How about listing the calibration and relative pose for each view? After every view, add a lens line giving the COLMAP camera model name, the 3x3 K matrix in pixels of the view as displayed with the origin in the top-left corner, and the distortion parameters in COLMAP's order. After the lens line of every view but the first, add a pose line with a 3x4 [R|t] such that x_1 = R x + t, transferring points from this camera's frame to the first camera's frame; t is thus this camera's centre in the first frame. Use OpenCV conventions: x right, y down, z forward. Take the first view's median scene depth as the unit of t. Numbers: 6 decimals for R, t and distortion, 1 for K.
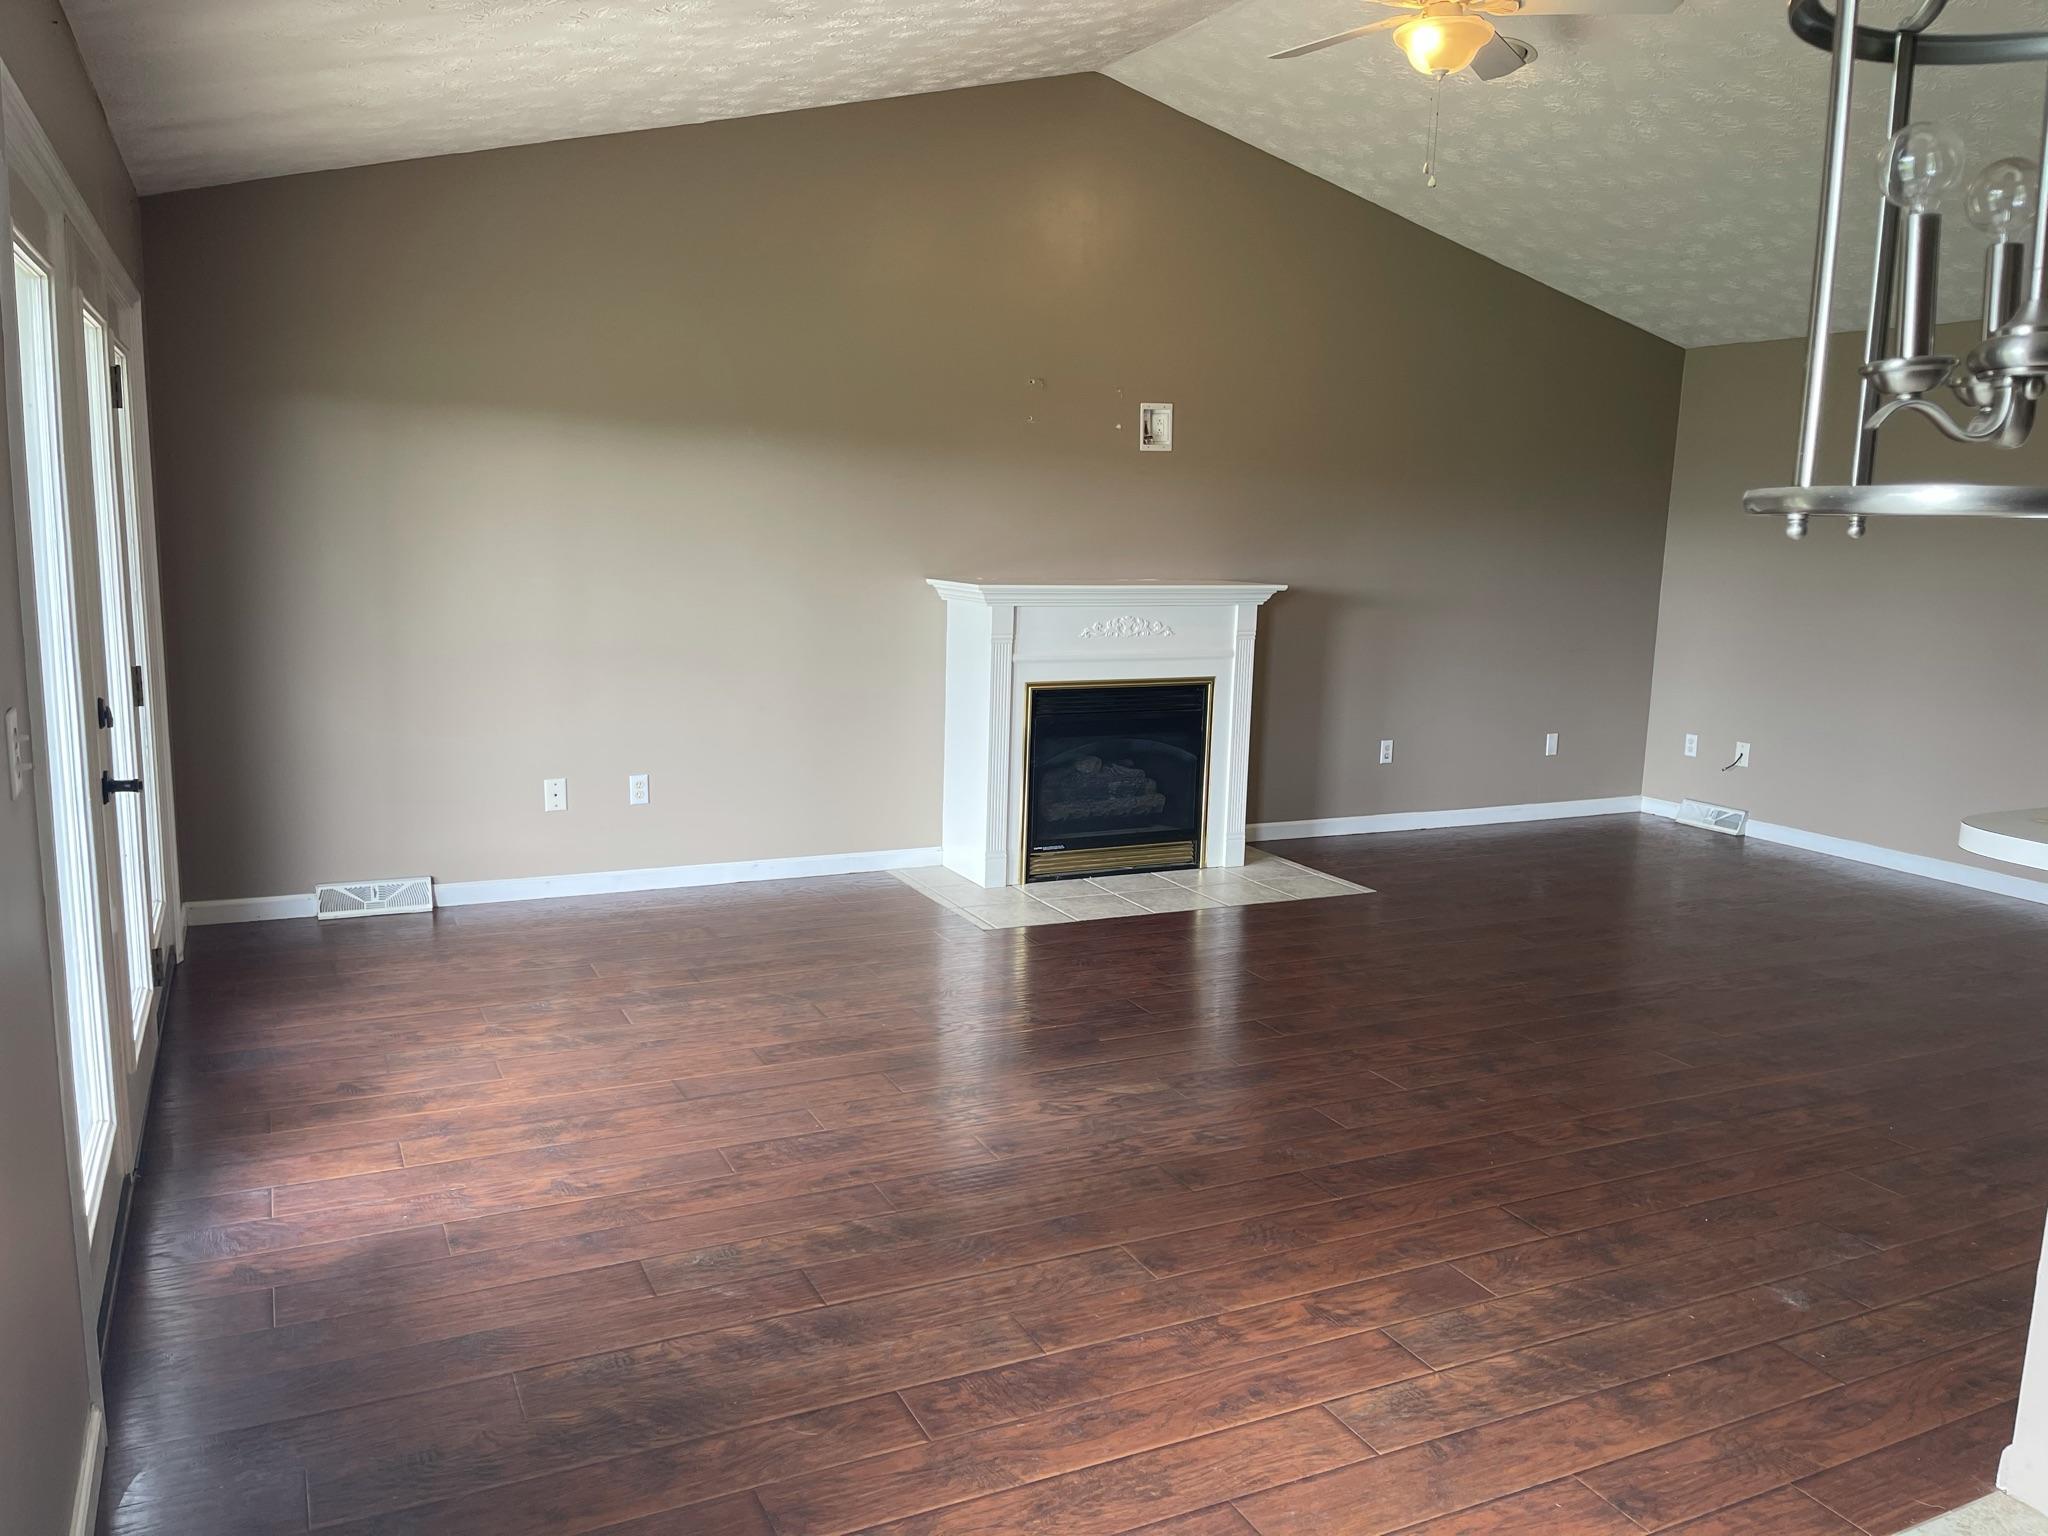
lens RADIAL K [[1557.5, 0, 1041.9], [0, 1557.5, 777.9], [0, 0, 1]] dist [0.056630, -0.075746]
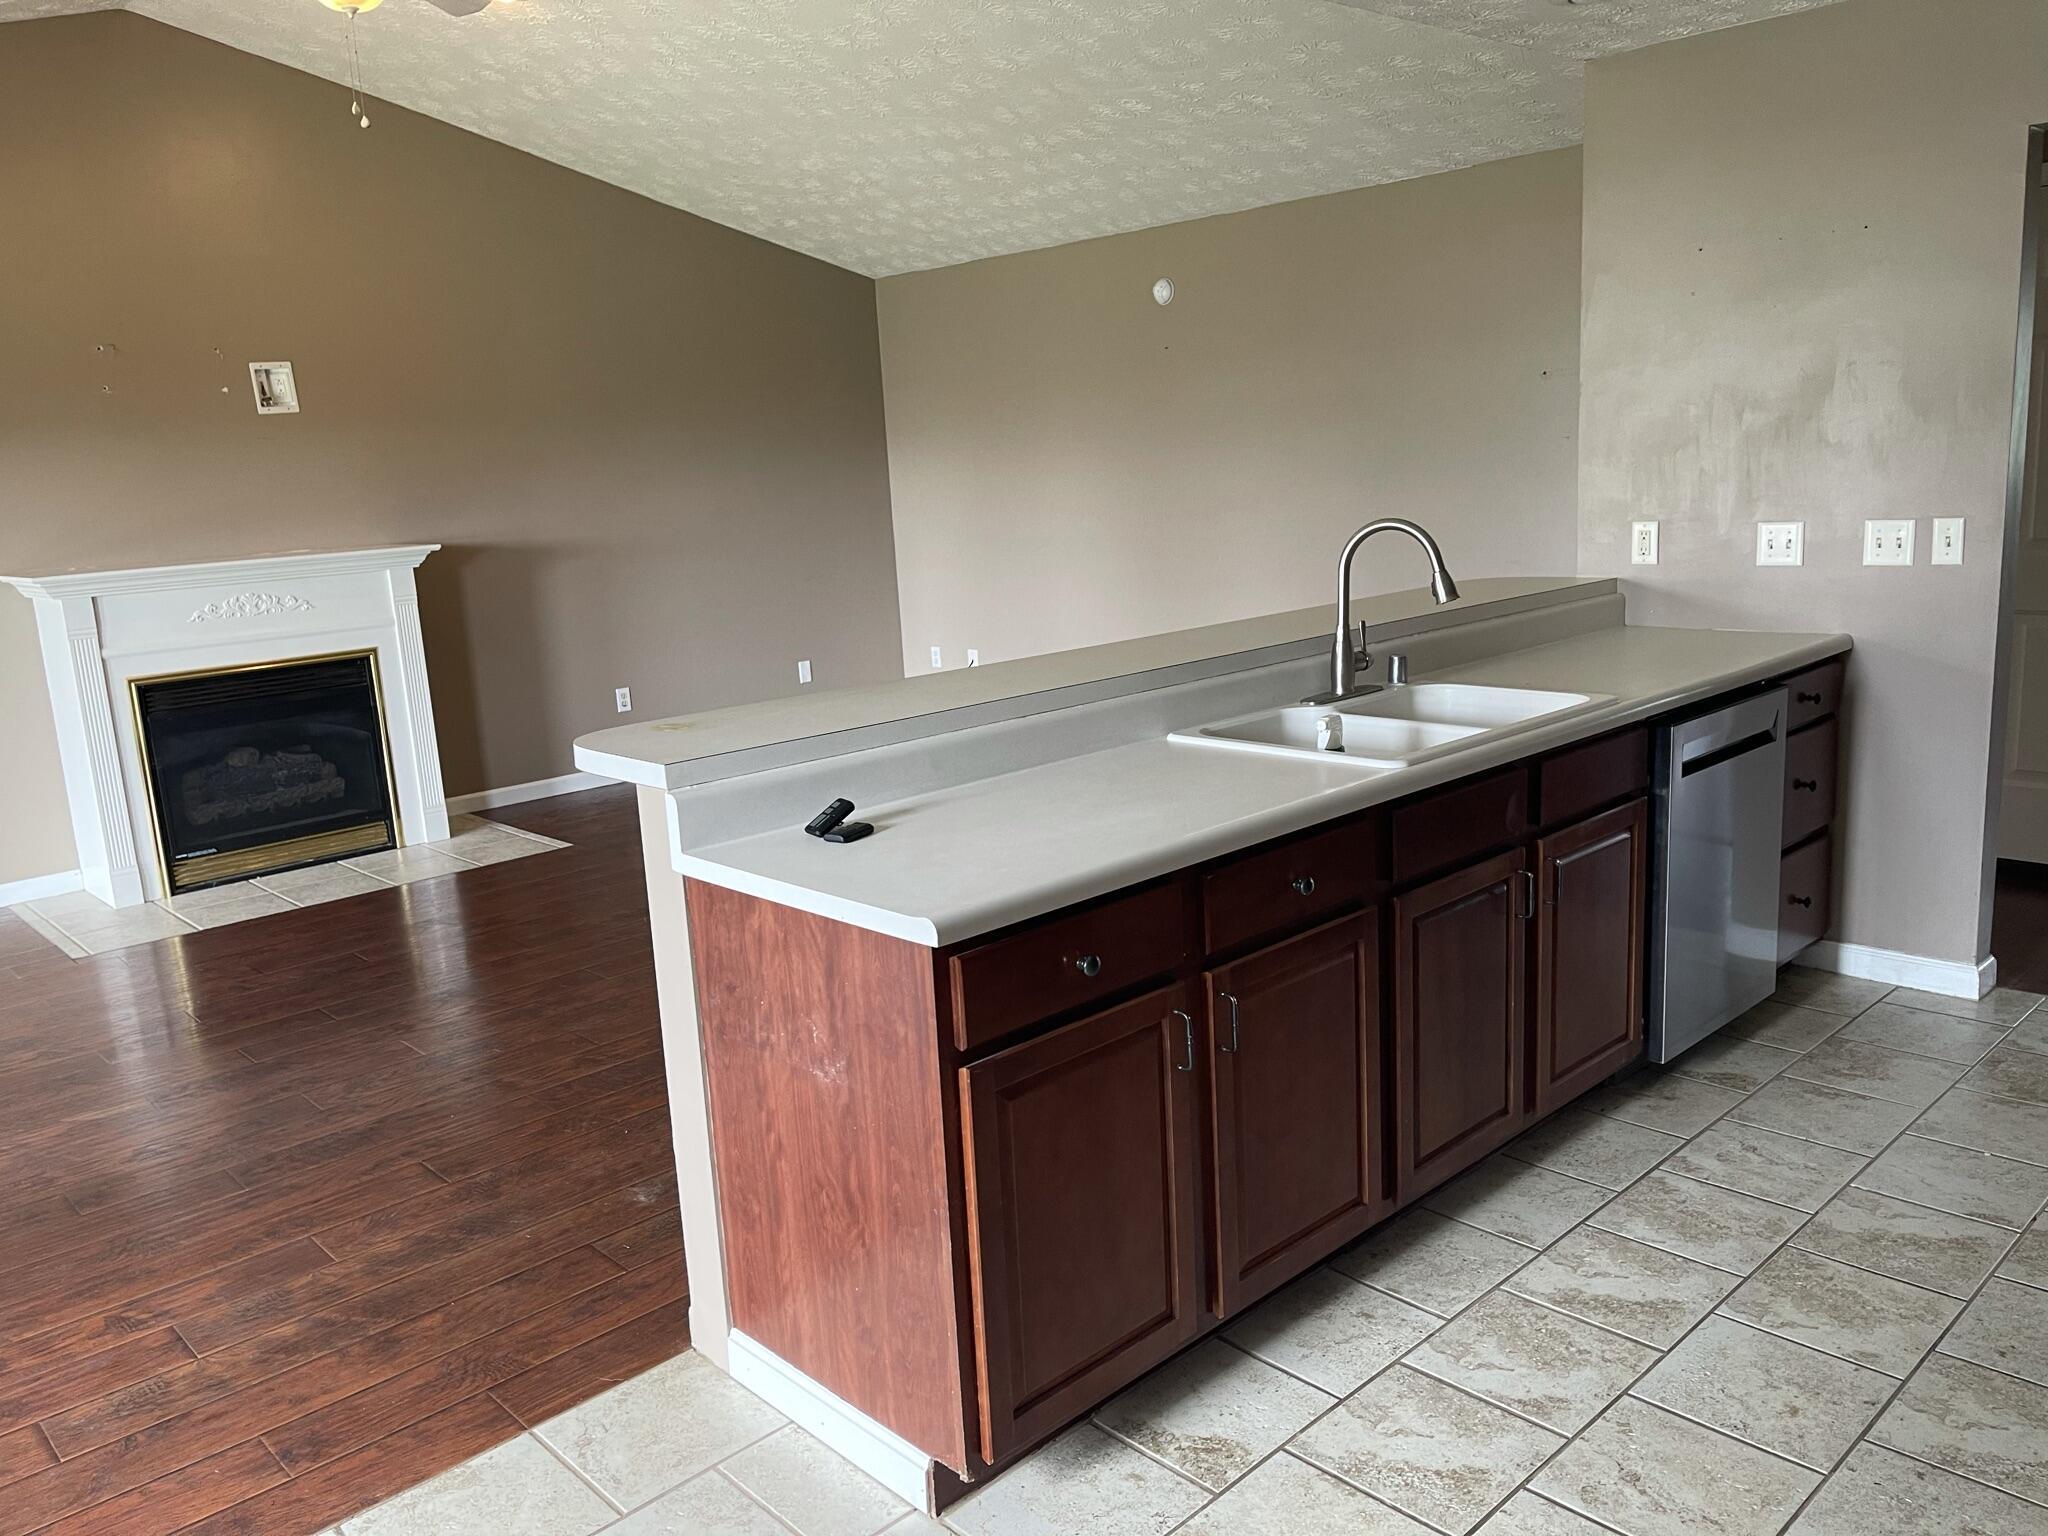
lens RADIAL K [[1557.5, 0, 1068.7], [0, 1557.5, 772.0], [0, 0, 1]] dist [0.056630, -0.075746]
pose [[0.947668, -0.140434, 0.286712, 0.236932], [0.130475, 0.989999, 0.053649, 0.014729], [-0.291379, -0.013432, 0.956513, -0.041830]]
